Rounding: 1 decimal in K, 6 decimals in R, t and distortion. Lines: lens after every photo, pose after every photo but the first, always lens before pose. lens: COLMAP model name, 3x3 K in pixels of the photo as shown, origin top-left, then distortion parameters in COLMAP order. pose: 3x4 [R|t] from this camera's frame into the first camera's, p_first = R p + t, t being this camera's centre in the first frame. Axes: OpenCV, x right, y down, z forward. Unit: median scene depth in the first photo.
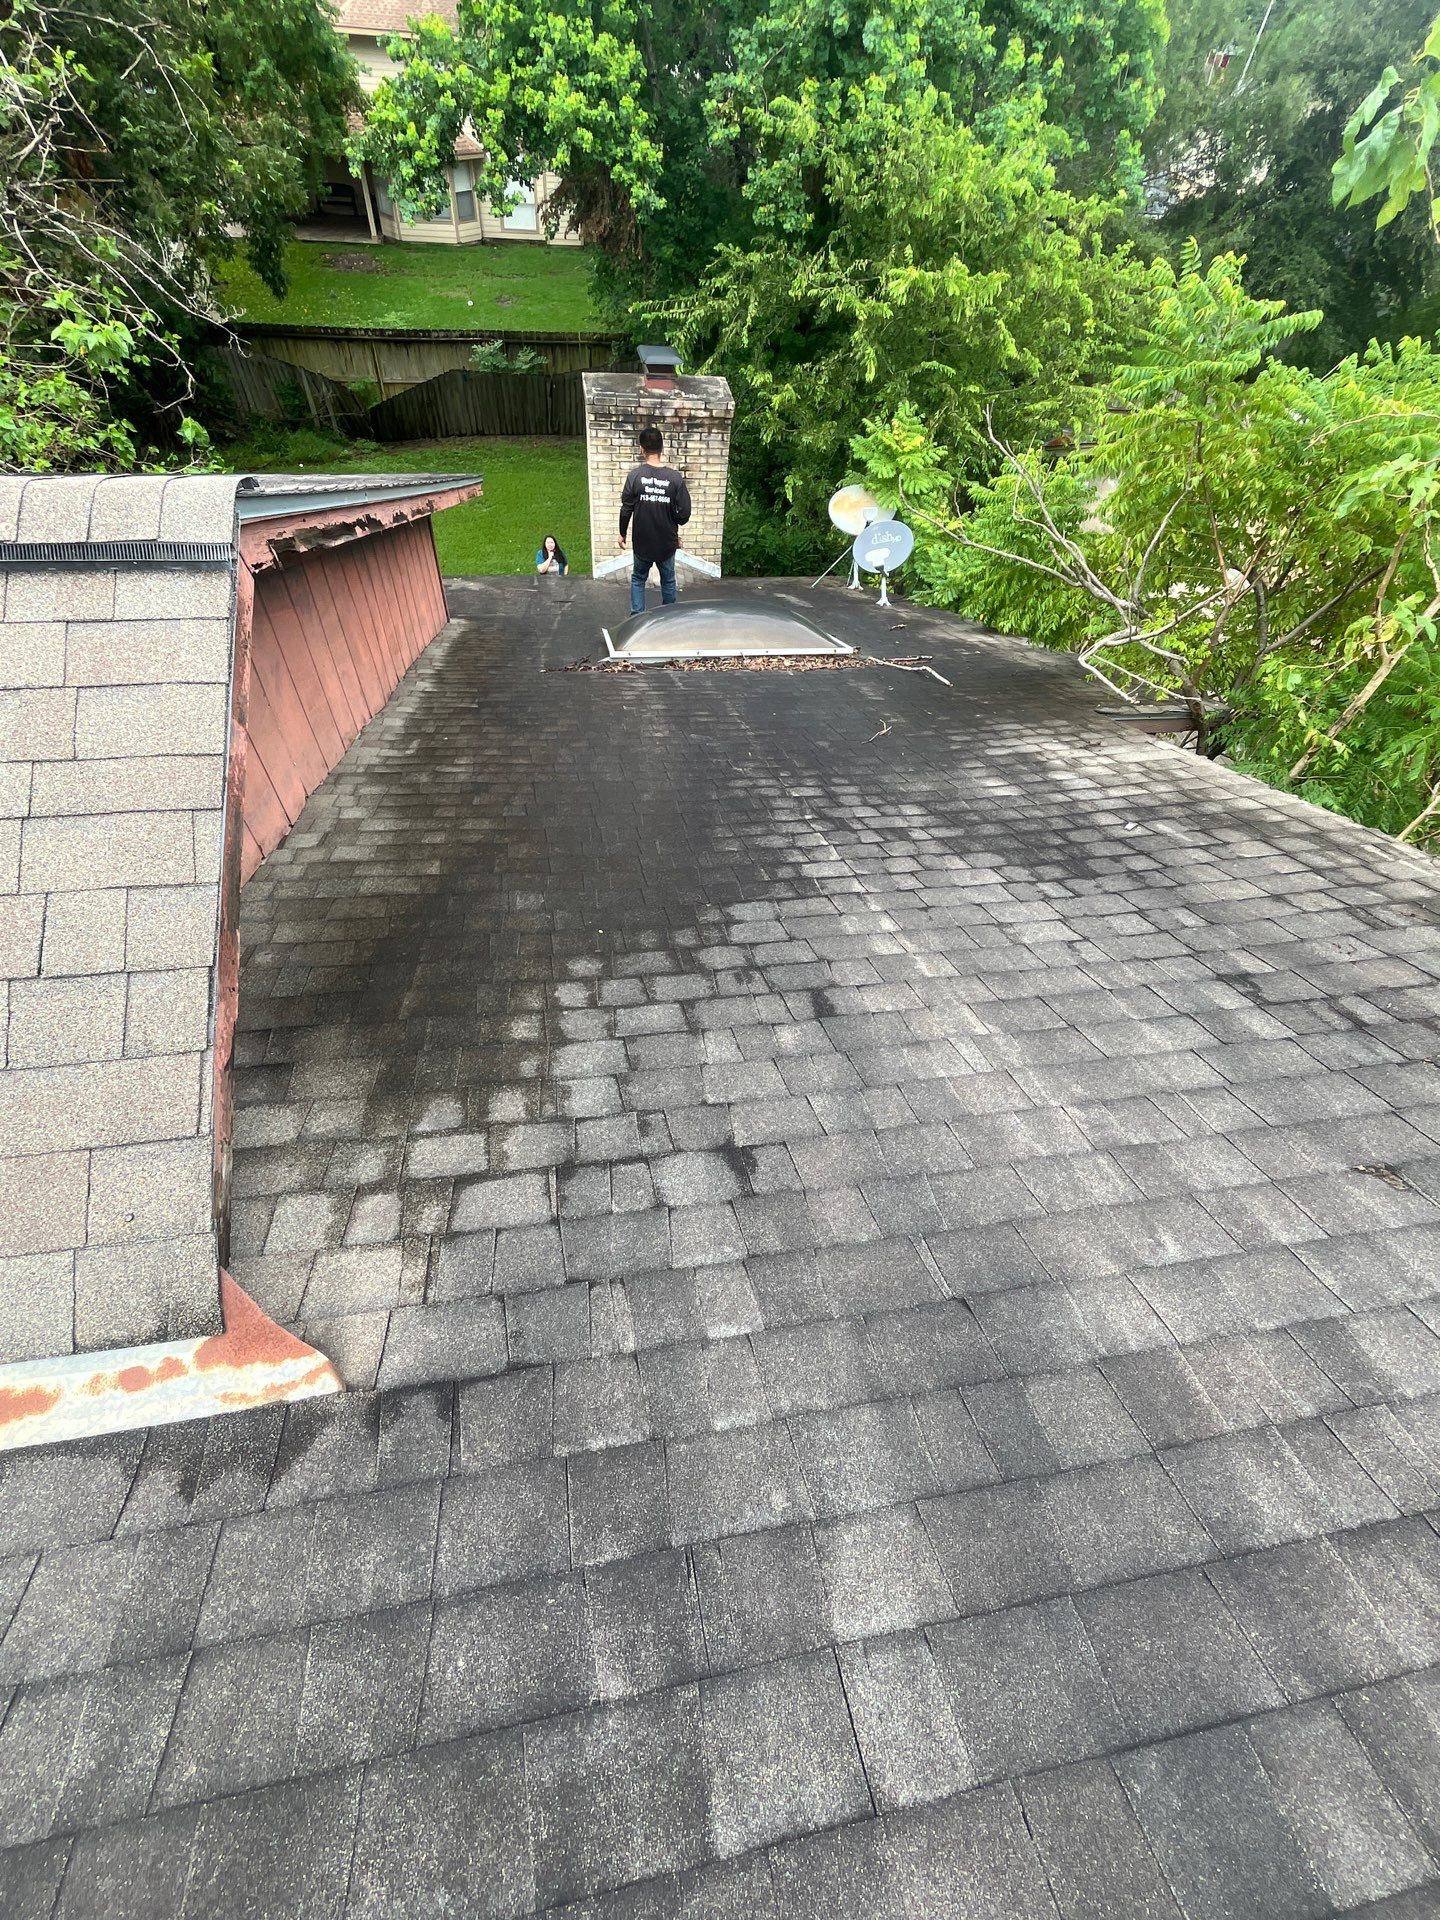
lens RADIAL K [[847.4, 0, 715.6], [0, 847.4, 954.0], [0, 0, 1]] dist [-0.002205, -0.000165]
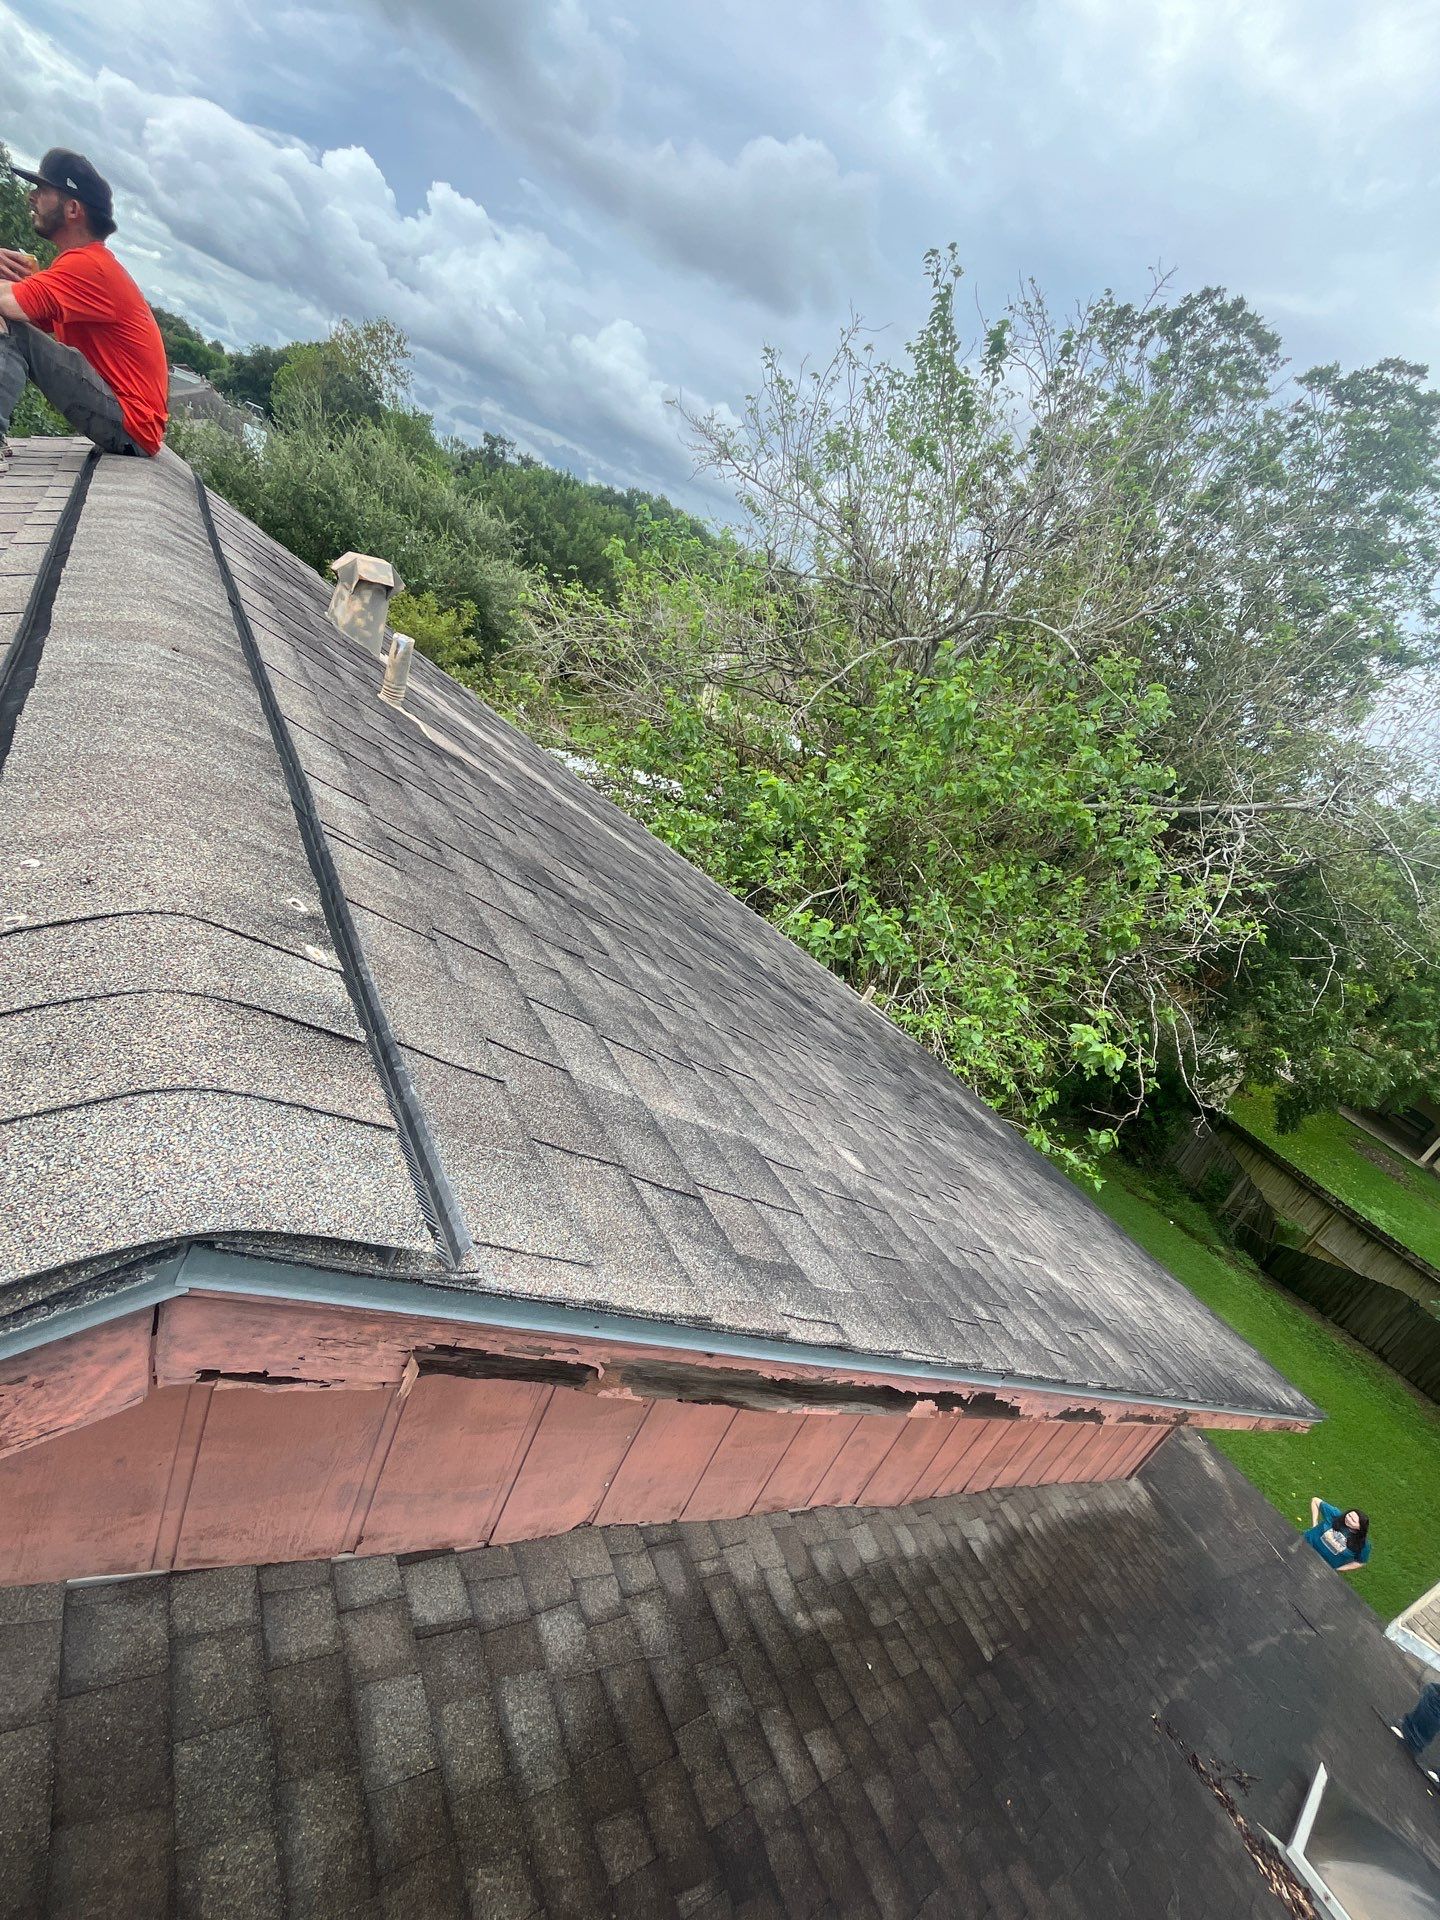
lens RADIAL K [[847.4, 0, 715.6], [0, 847.4, 954.0], [0, 0, 1]] dist [-0.002205, -0.000165]
pose [[0.377192, 0.441883, -0.813920, -0.184167], [-0.887640, 0.423230, -0.181581, -0.427575], [0.264238, 0.790959, 0.551872, 0.494096]]
